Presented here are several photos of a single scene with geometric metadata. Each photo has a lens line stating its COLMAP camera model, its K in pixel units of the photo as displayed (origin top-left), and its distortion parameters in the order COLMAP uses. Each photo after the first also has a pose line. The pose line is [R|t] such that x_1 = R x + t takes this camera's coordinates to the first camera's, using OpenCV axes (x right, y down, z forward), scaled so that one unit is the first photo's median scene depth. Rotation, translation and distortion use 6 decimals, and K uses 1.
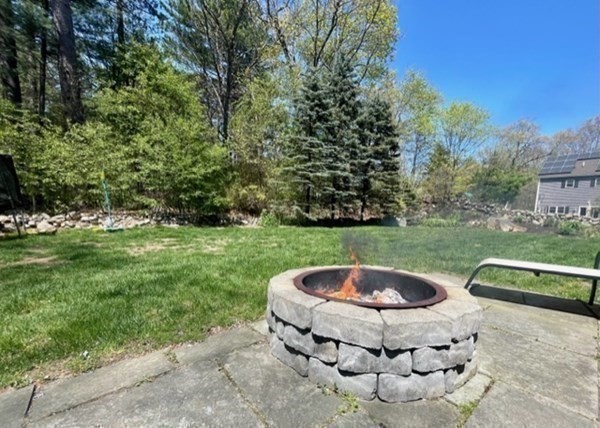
lens RADIAL K [[275.3, 0, 299.7], [0, 275.3, 237.0], [0, 0, 1]] dist [0.002775, 0.001002]
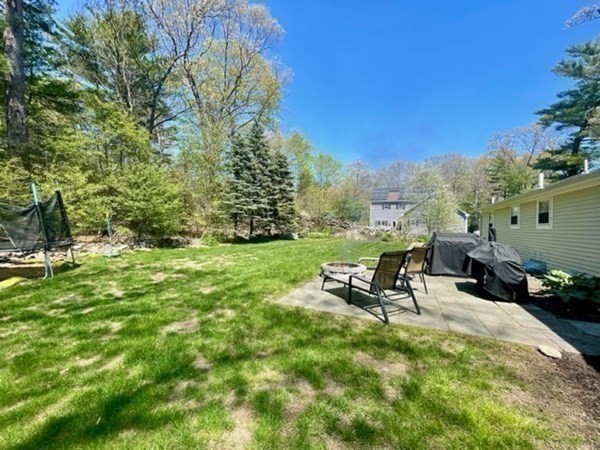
lens RADIAL K [[241.9, 0, 300.0], [0, 241.9, 225.0], [0, 0, 1]] dist [-0.000732, -0.000091]
pose [[0.912671, -0.012608, 0.408500, -0.175089], [0.049800, 0.995507, -0.080538, -0.016794], [-0.405649, 0.093848, 0.909198, -0.209787]]
